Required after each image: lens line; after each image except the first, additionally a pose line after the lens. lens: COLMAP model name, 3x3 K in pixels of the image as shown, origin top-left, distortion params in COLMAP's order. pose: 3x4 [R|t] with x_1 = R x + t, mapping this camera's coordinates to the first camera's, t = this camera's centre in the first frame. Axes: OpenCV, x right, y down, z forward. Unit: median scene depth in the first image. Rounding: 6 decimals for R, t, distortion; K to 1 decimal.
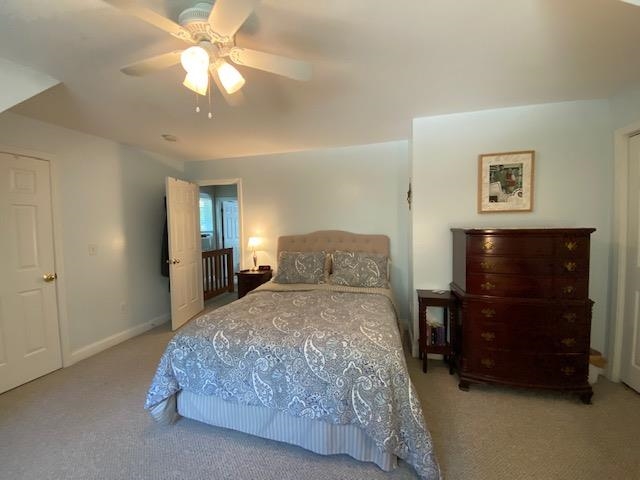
lens RADIAL K [[258.4, 0, 318.0], [0, 258.4, 235.7], [0, 0, 1]] dist [0.041368, -0.028954]
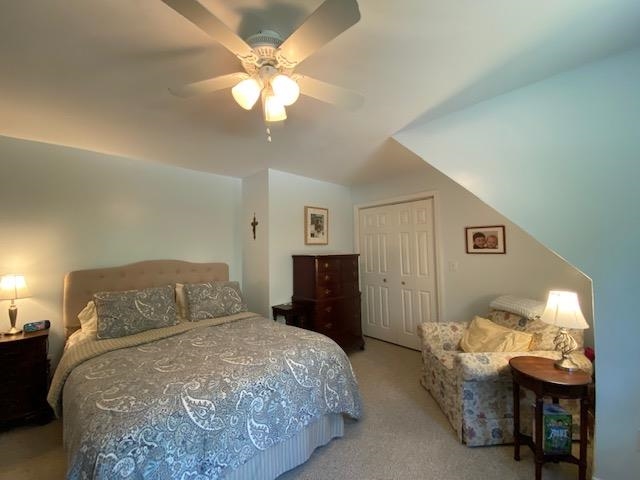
lens RADIAL K [[260.8, 0, 323.8], [0, 260.8, 221.5], [0, 0, 1]] dist [-0.019186, -0.000290]
pose [[0.504642, 0.102101, 0.857270, -0.614962], [0.044054, 0.988643, -0.143680, -0.000137], [-0.862204, 0.110273, 0.494413, 0.187276]]
